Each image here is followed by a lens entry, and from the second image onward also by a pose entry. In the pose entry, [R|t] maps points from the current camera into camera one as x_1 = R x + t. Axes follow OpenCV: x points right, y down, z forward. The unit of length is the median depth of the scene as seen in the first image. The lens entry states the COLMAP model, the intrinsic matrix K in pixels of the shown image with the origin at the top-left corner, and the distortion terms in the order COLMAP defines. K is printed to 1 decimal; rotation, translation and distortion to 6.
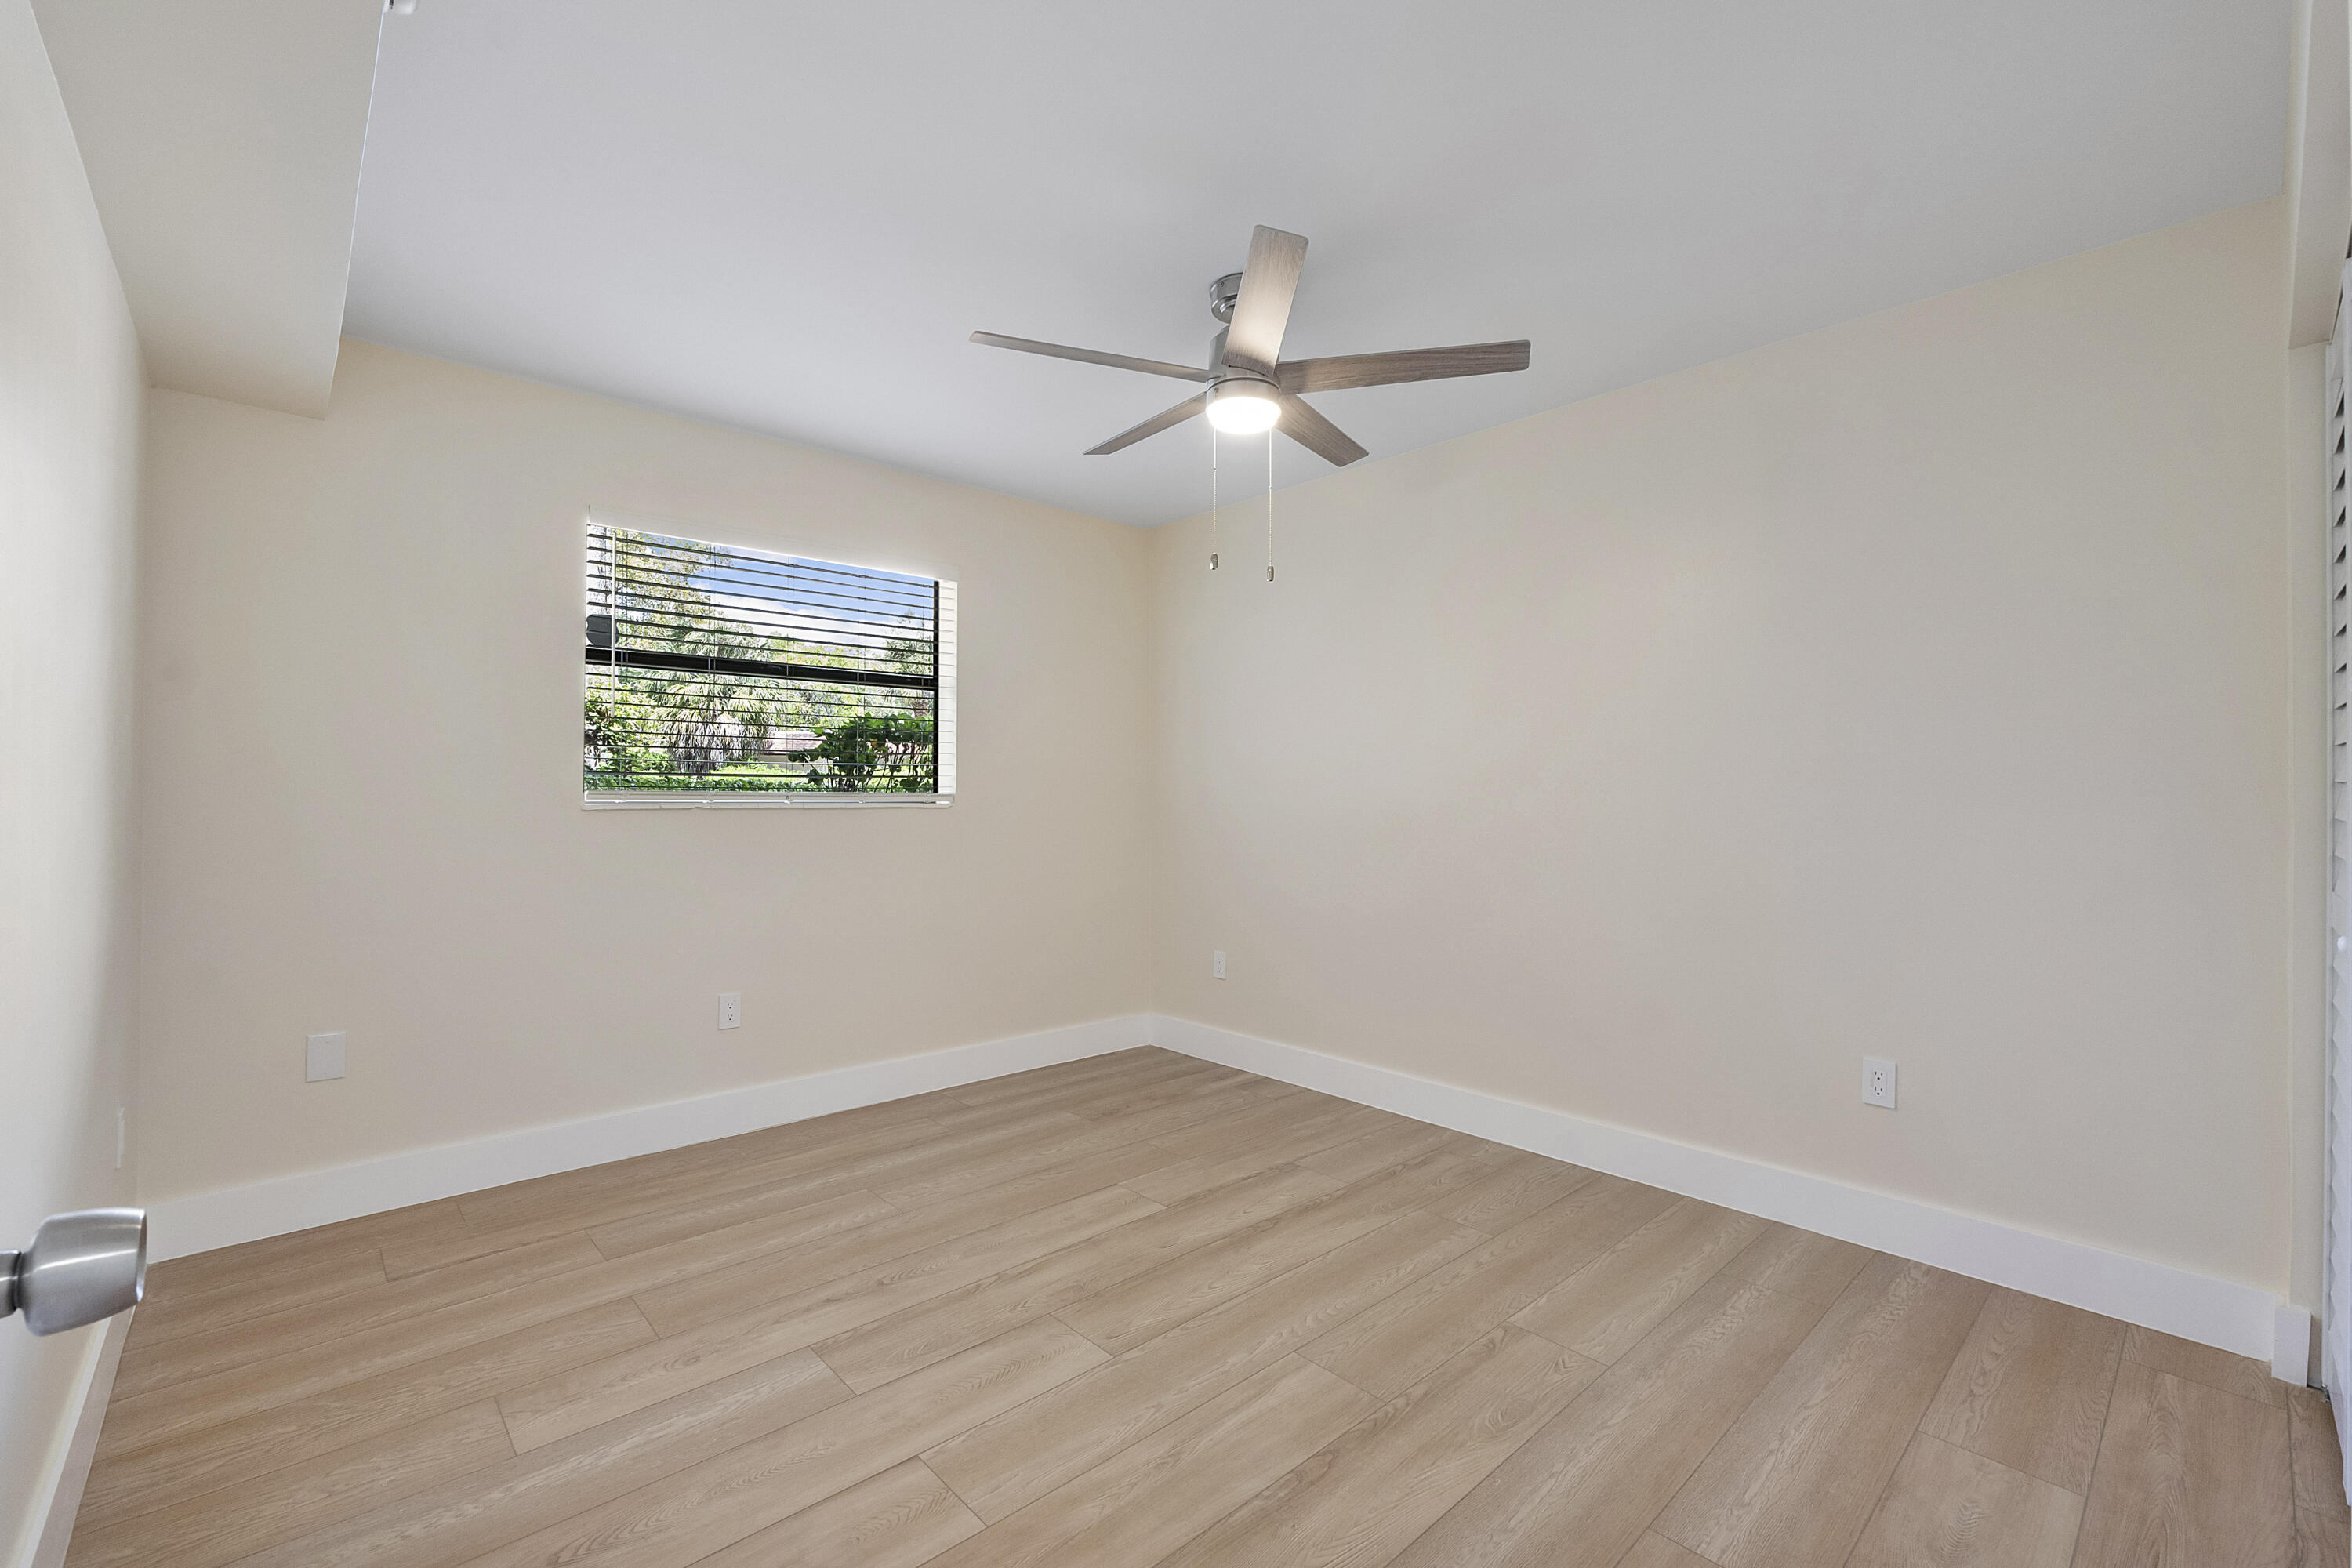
lens RADIAL K [[1000.0, 0, 1184.5], [0, 1000.0, 782.1], [0, 0, 1]] dist [-0.004712, -0.000673]
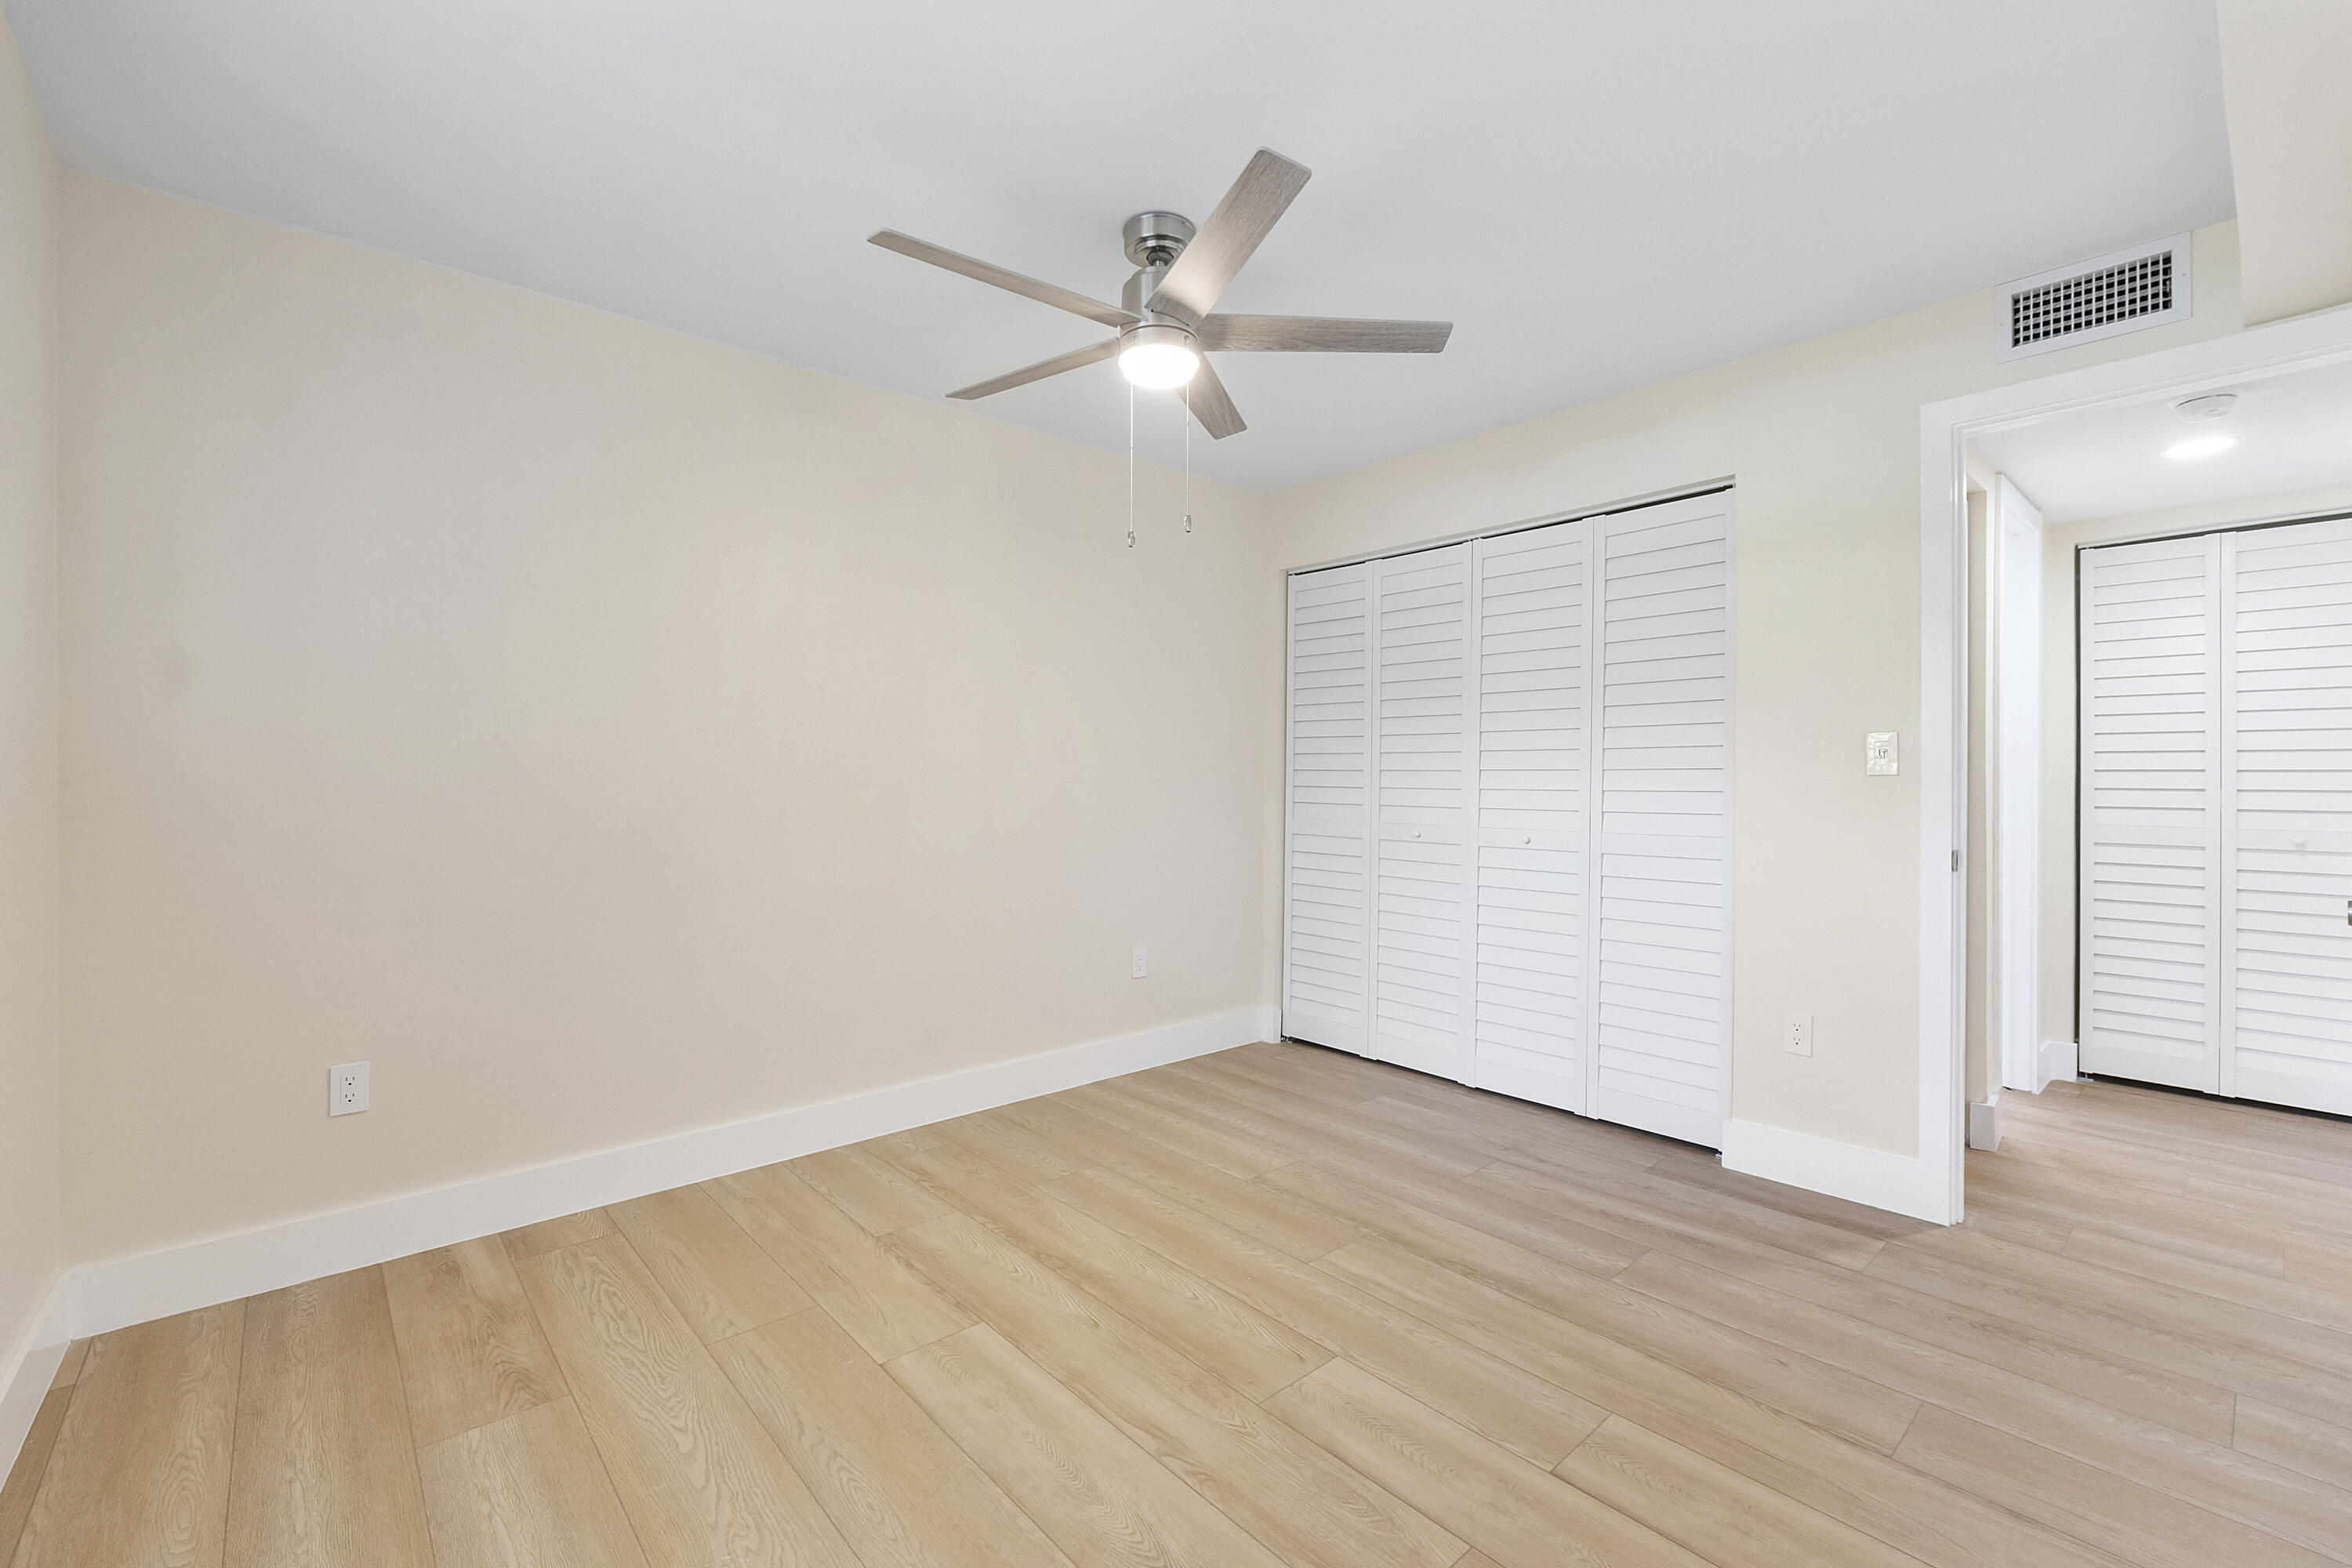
lens RADIAL K [[1000.0, 0, 1174.6], [0, 1000.0, 769.9], [0, 0, 1]] dist [-0.004712, -0.000673]
pose [[0.007419, 0.004971, 0.999960, -0.829064], [-0.017033, 0.999843, -0.004844, 0.012144], [-0.999827, -0.016996, 0.007502, 0.923232]]
